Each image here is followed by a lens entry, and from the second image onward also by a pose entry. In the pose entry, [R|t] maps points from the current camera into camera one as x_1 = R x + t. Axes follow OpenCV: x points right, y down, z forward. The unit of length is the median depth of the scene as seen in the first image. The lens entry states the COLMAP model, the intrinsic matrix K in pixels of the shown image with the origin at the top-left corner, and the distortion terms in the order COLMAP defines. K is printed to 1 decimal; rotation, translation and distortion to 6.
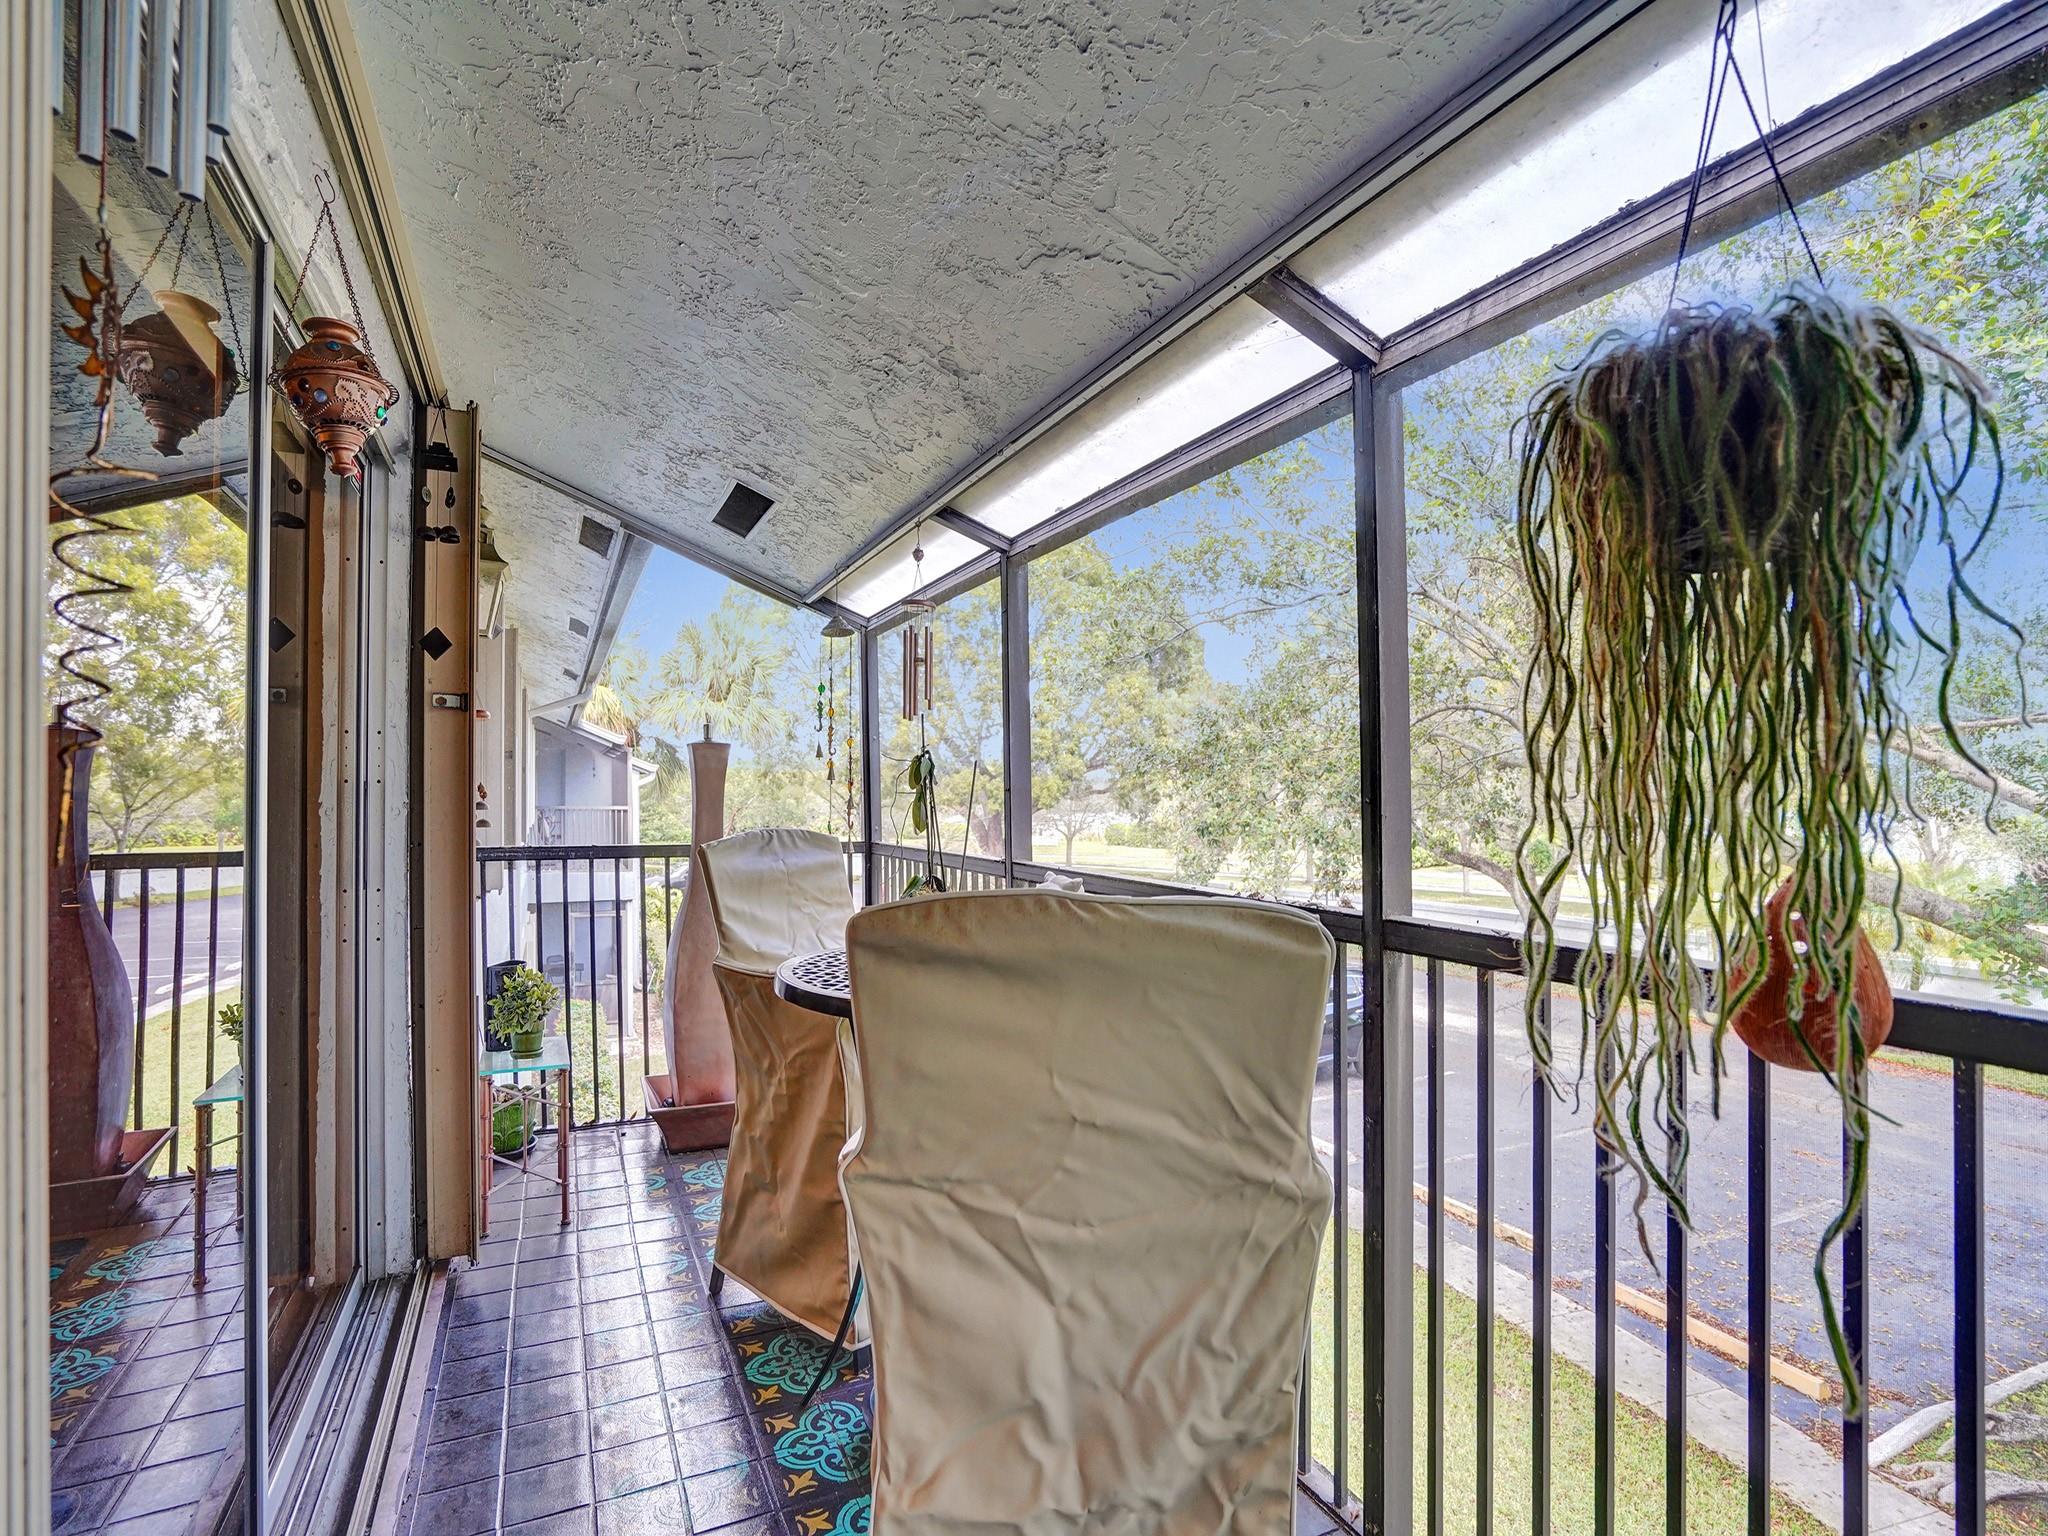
lens RADIAL K [[982.1, 0, 1009.7], [0, 982.1, 754.3], [0, 0, 1]] dist [-0.044528, 0.015594]
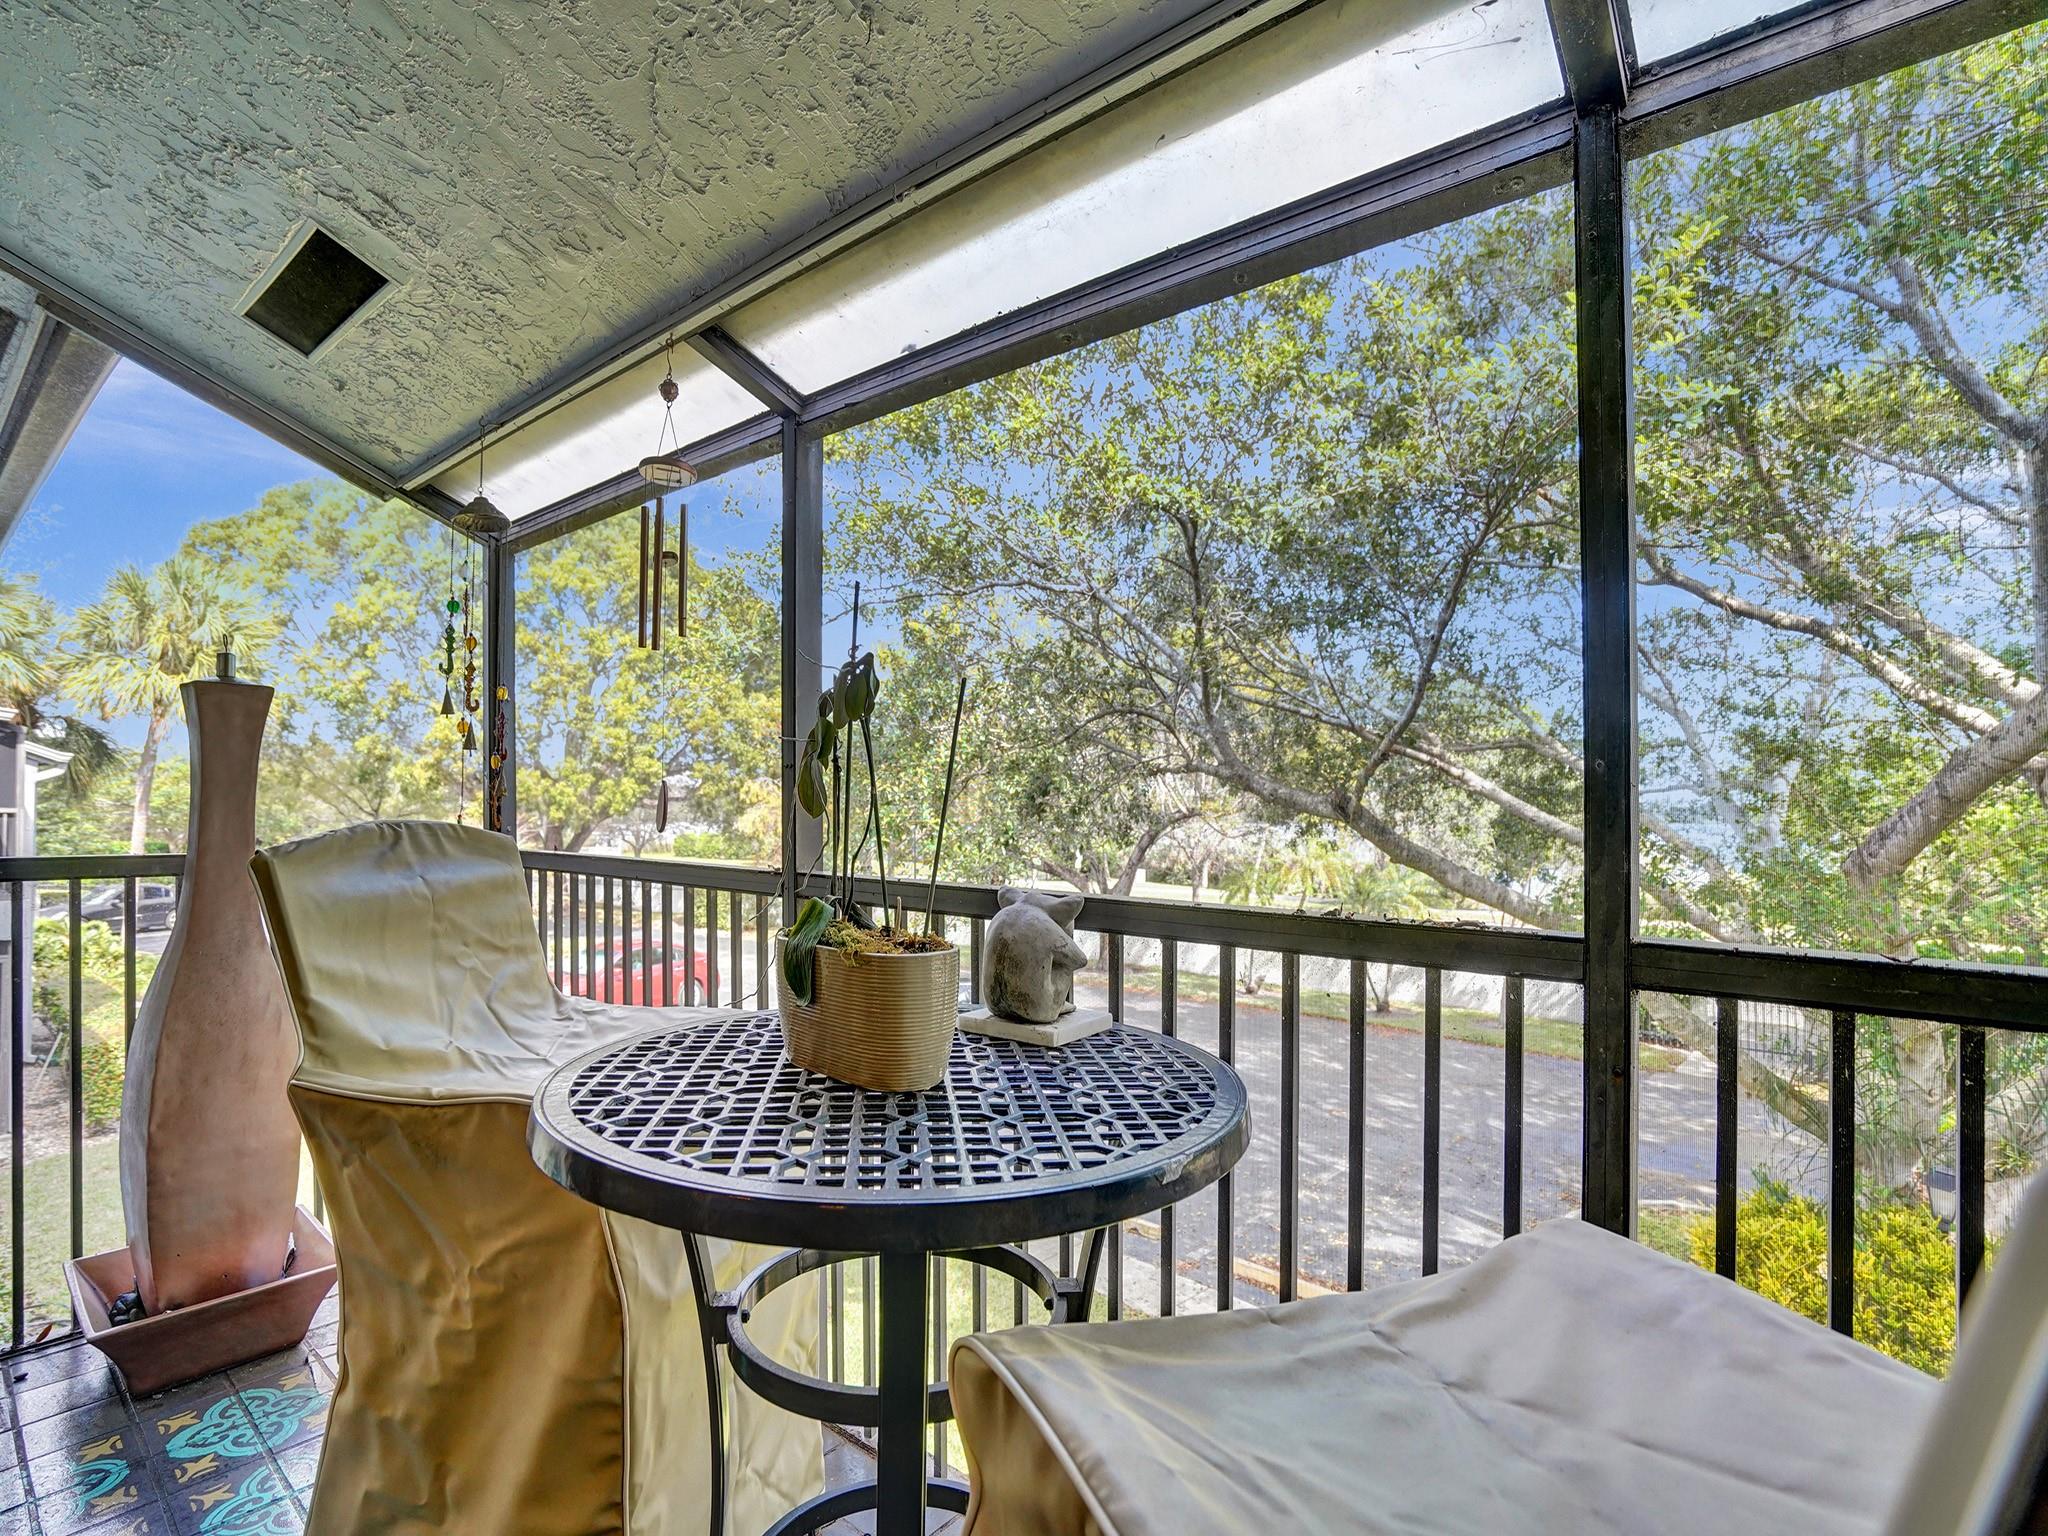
lens RADIAL K [[982.1, 0, 1027.5], [0, 982.1, 773.7], [0, 0, 1]] dist [-0.044528, 0.015594]
pose [[0.902598, 0.022361, 0.429904, -0.136554], [-0.026304, 0.999649, 0.003231, 0.033378], [-0.429681, -0.014224, 0.902869, 0.304145]]
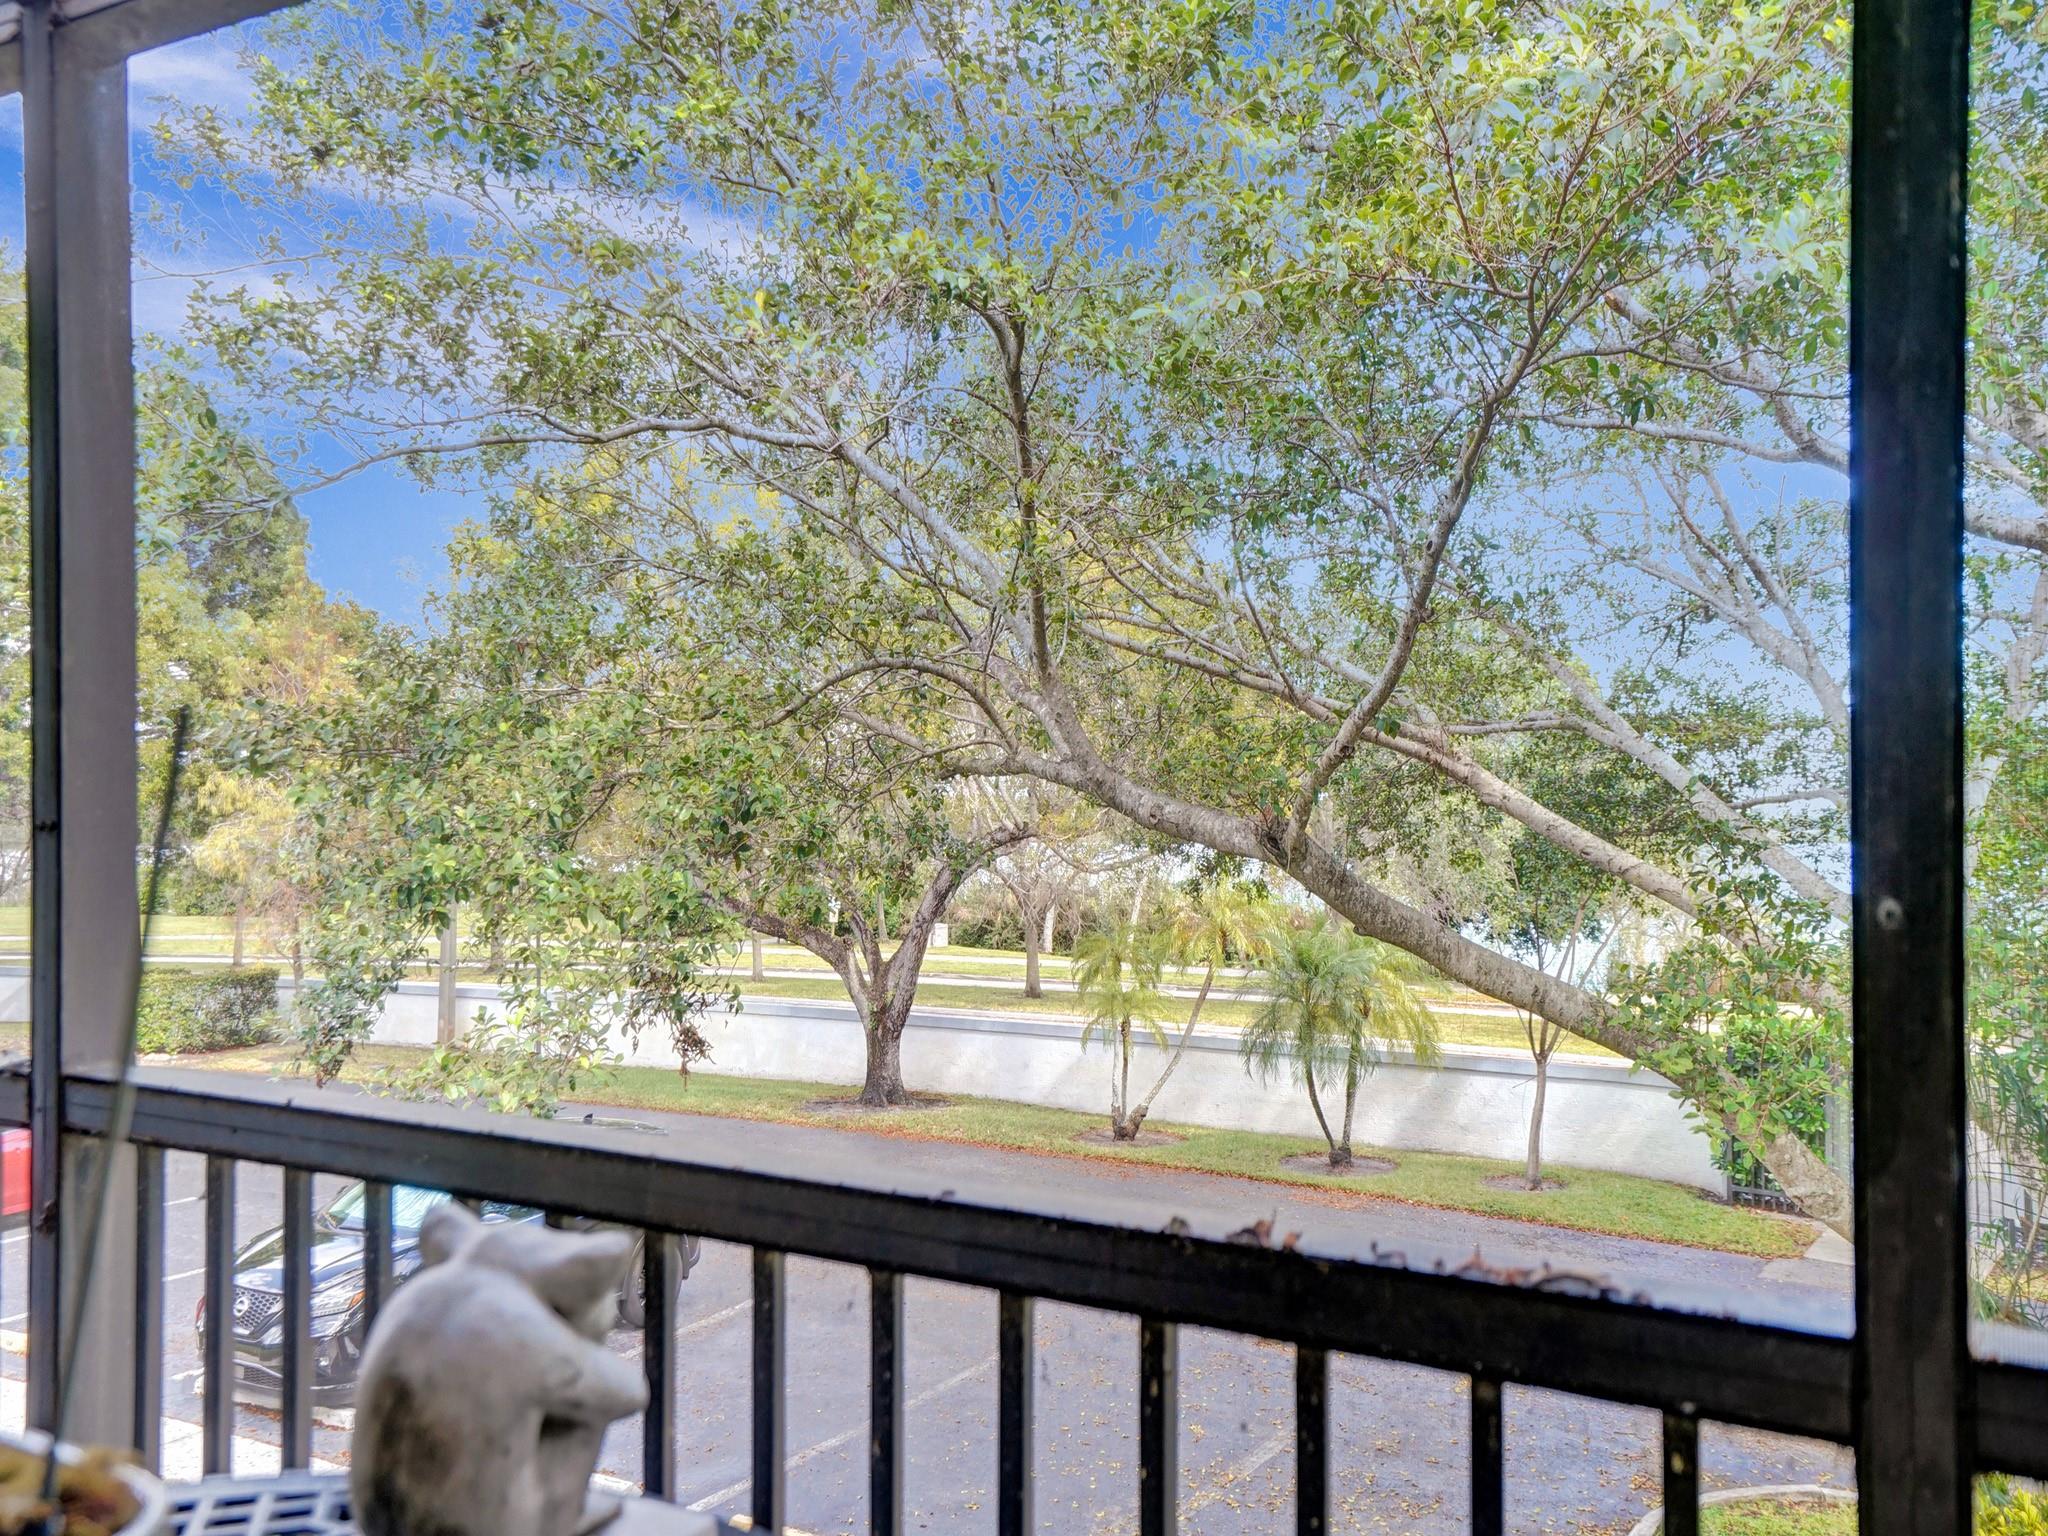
lens RADIAL K [[1673.5, 0, 1040.7], [0, 1673.5, 780.5], [0, 0, 1]] dist [0.021174, 0.012252]
pose [[0.815134, 0.017694, 0.579003, -0.041721], [-0.029957, 0.999484, 0.011630, 0.005606], [-0.578498, -0.026825, 0.815243, 0.406336]]
